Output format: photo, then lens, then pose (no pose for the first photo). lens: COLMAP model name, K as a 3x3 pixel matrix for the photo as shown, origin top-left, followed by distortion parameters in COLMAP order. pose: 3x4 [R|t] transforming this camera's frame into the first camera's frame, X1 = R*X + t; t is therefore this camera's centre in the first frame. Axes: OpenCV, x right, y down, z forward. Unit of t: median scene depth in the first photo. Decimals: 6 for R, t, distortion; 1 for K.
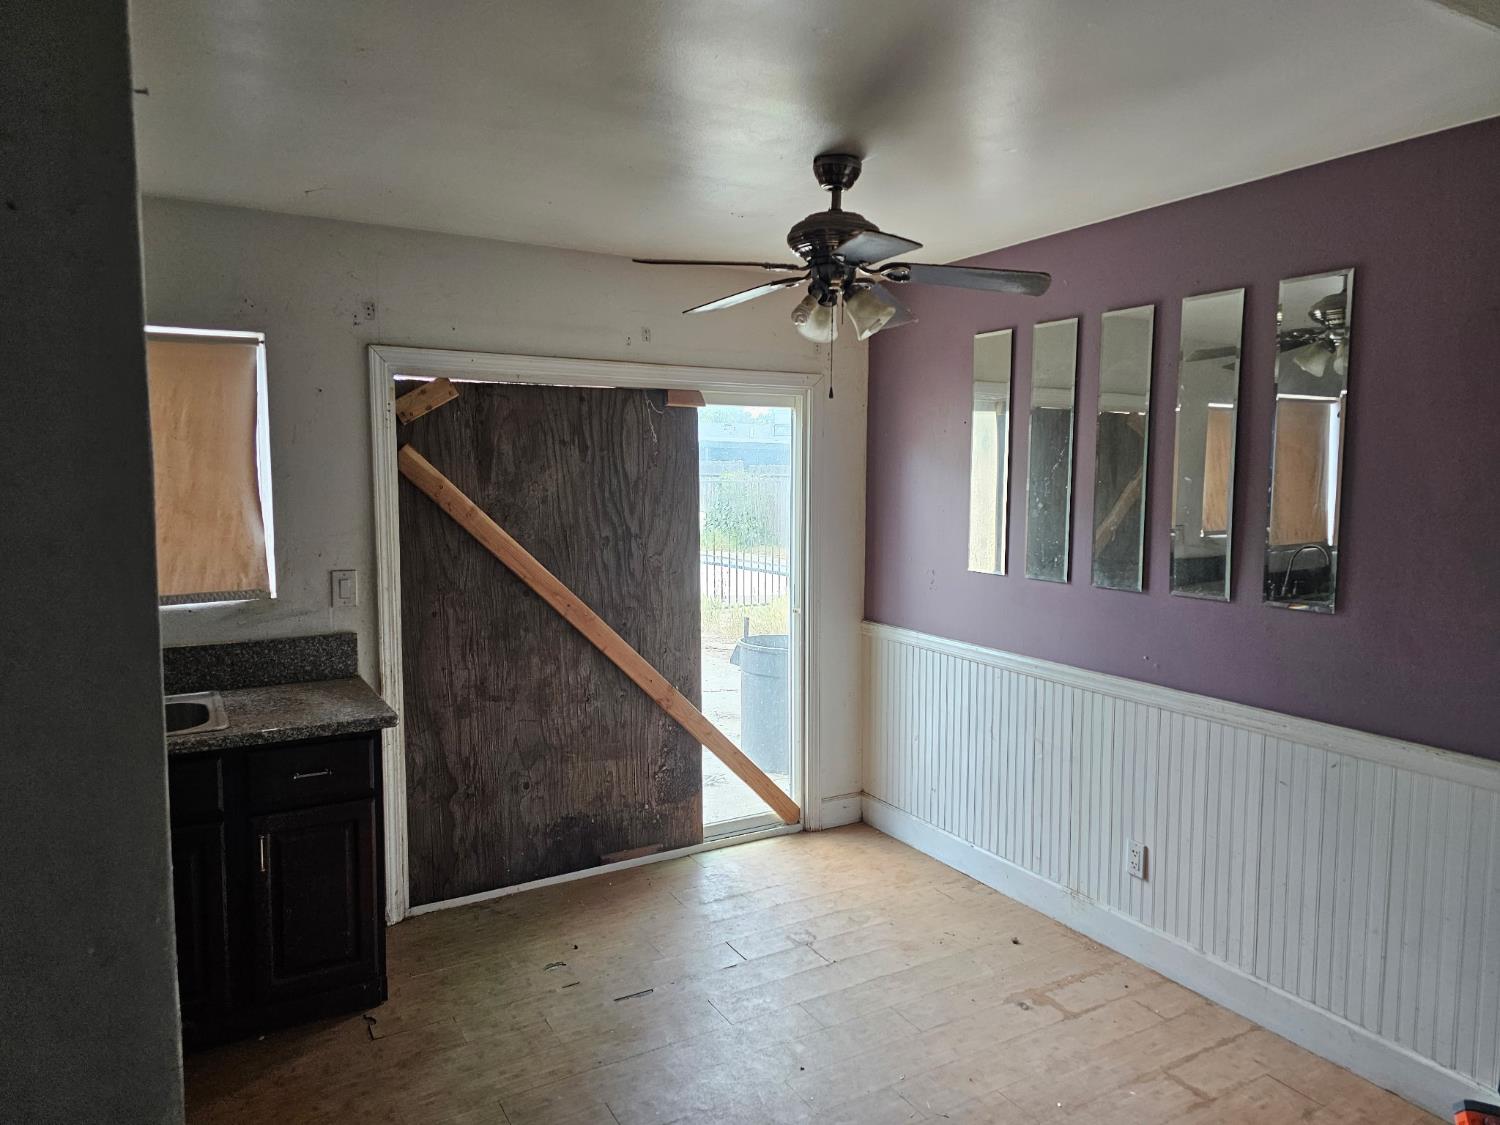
lens RADIAL K [[995.3, 0, 749.9], [0, 995.3, 556.4], [0, 0, 1]] dist [0.030285, -0.020203]
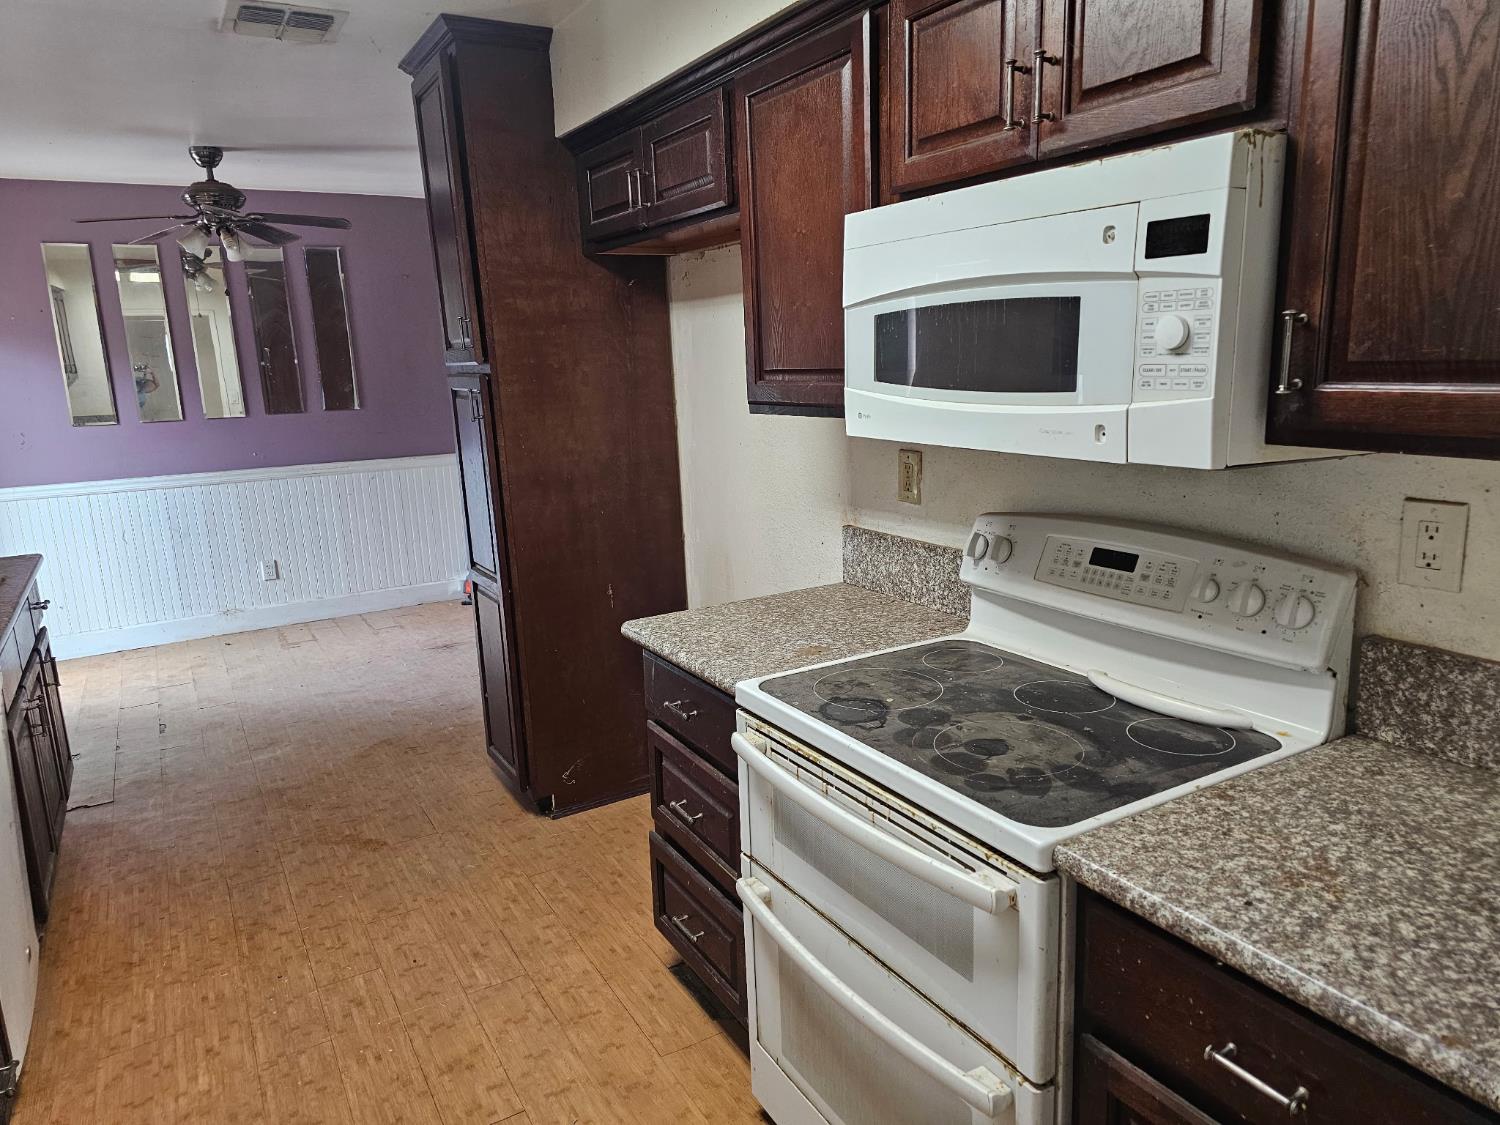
lens RADIAL K [[995.3, 0, 751.6], [0, 995.3, 552.8], [0, 0, 1]] dist [0.030285, -0.020203]
pose [[-0.025367, -0.200051, 0.979457, -1.375933], [0.124804, 0.971473, 0.201652, 0.021675], [-0.991857, 0.127356, 0.000324, 0.152698]]
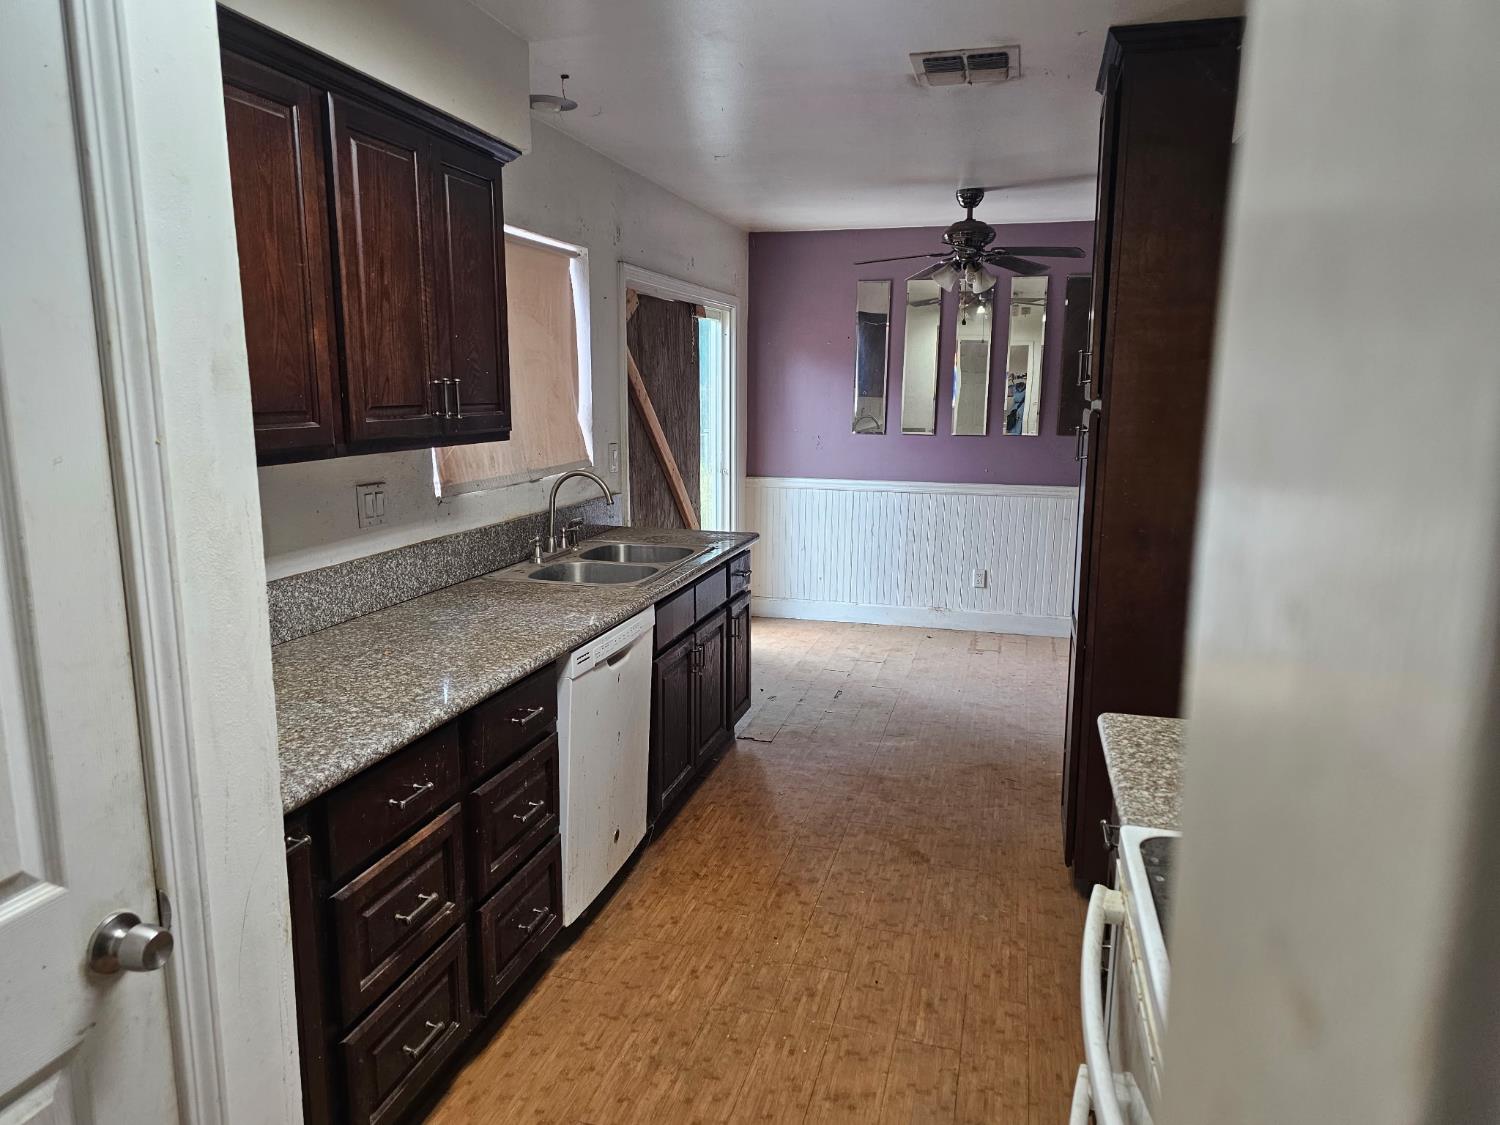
lens RADIAL K [[995.3, 0, 766.1], [0, 995.3, 563.4], [0, 0, 1]] dist [0.030285, -0.020203]
pose [[0.692152, -0.119998, 0.711706, -1.250318], [0.050803, 0.991736, 0.117805, 0.030242], [-0.719961, -0.045382, 0.692529, -0.016830]]
